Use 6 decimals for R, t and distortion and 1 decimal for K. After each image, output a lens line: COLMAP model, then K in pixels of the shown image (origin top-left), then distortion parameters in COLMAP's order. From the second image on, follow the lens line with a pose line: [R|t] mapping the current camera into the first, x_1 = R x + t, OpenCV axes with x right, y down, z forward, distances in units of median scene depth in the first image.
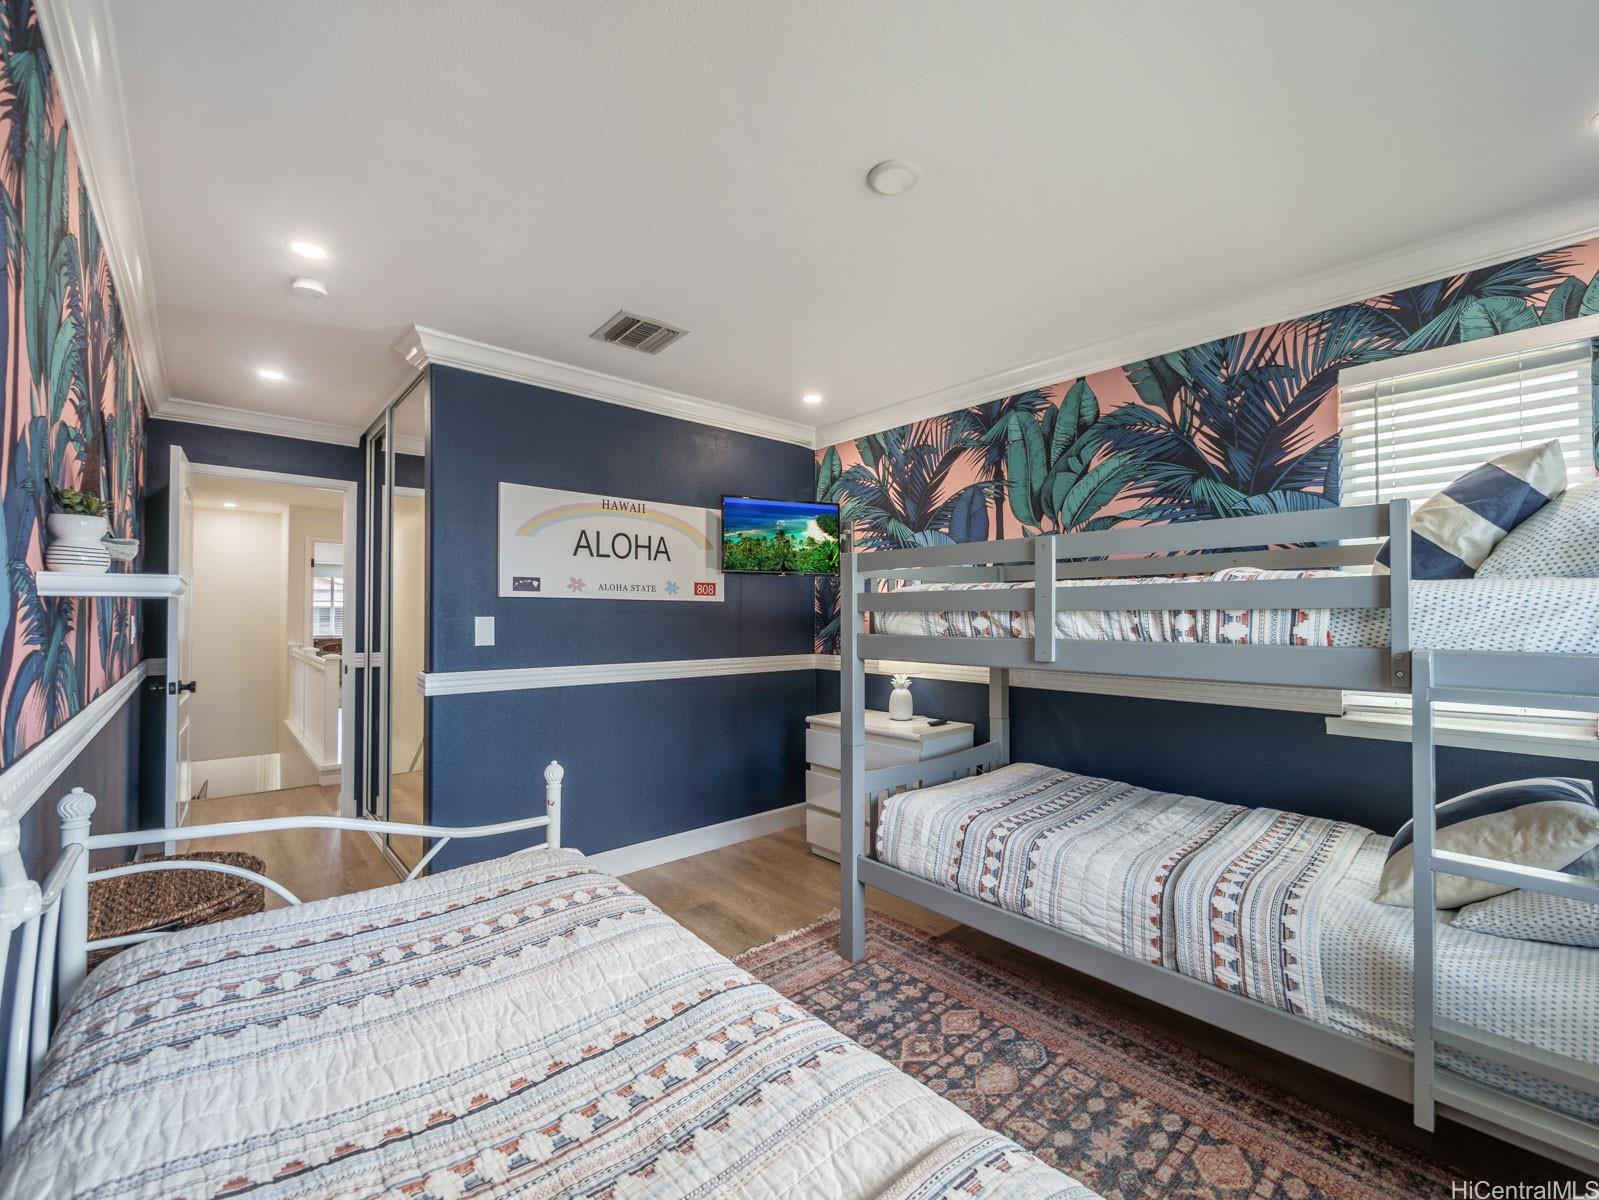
lens RADIAL K [[692.8, 0, 794.6], [0, 692.8, 589.6], [0, 0, 1]] dist [0.000295, 0.000428]
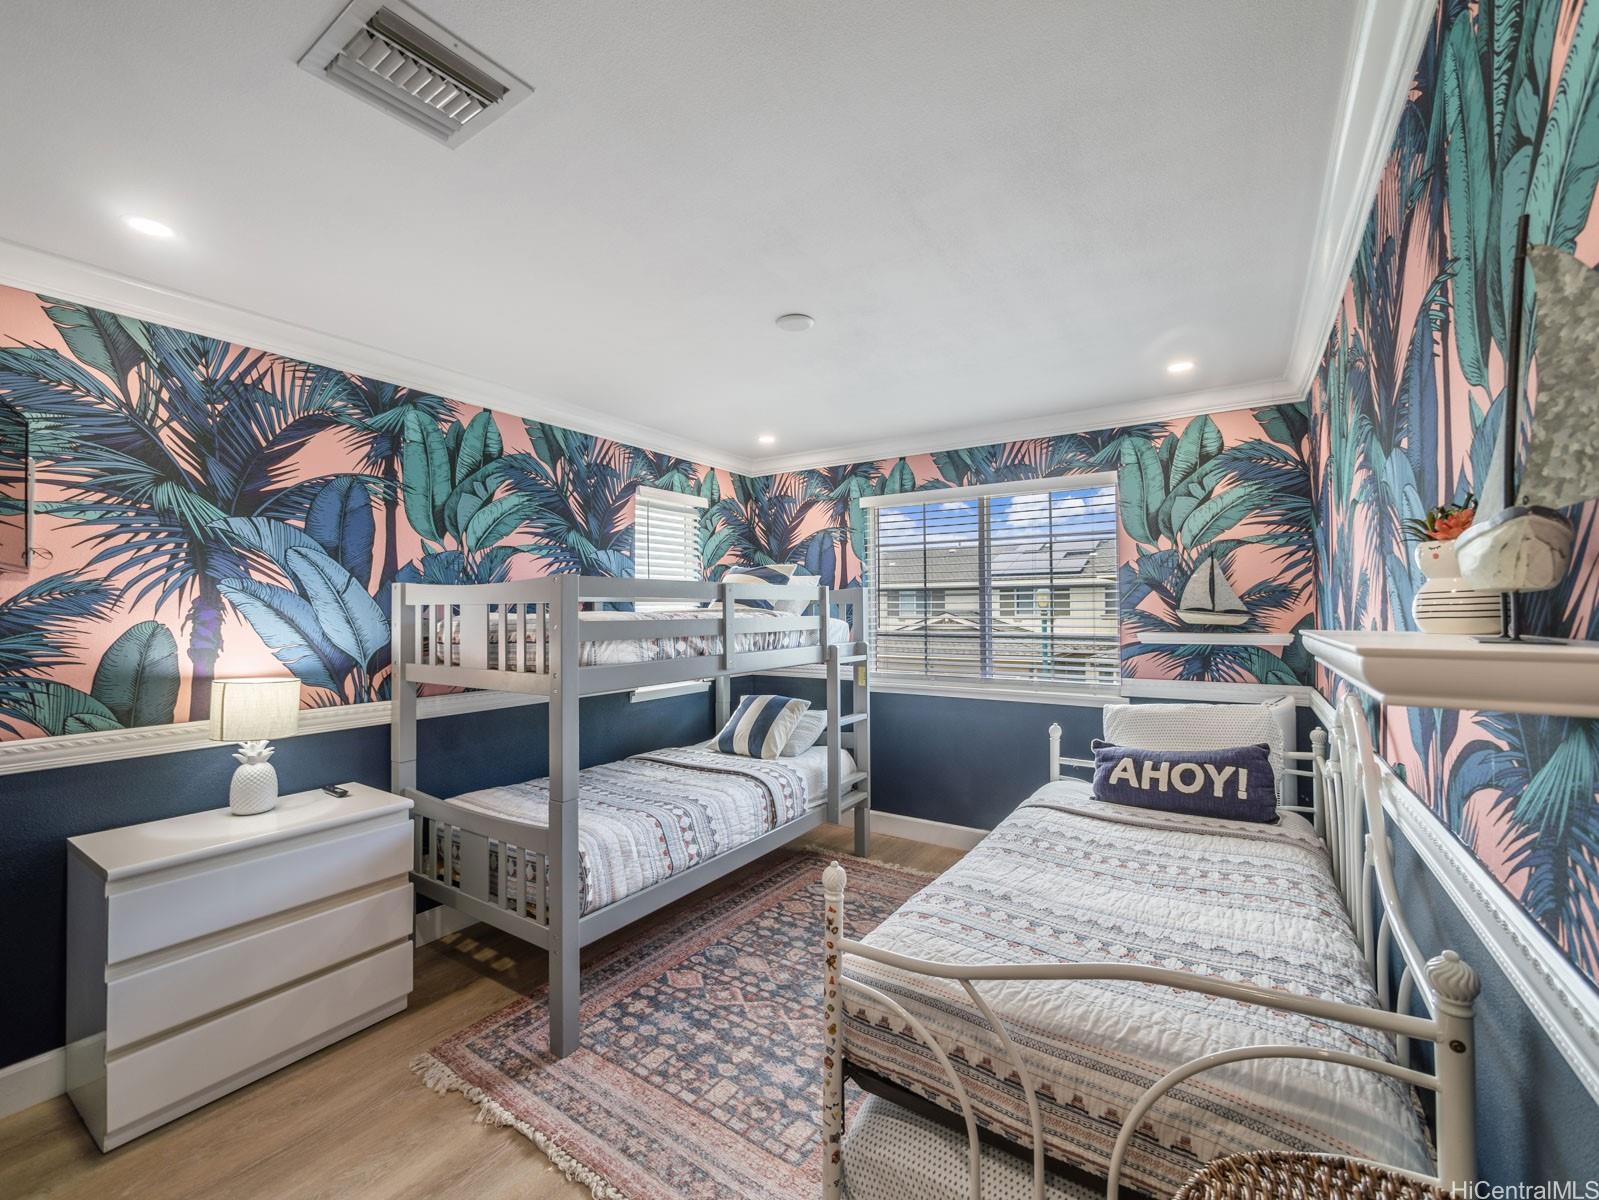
lens RADIAL K [[650.3, 0, 799.5], [0, 650.3, 600.0], [0, 0, 1]] dist [0.055953, -0.000006]
pose [[-0.242191, 0.039660, 0.969418, -0.619386], [-0.001276, 0.999150, -0.041195, 0.021010], [-0.970228, -0.011214, -0.241935, 0.736206]]
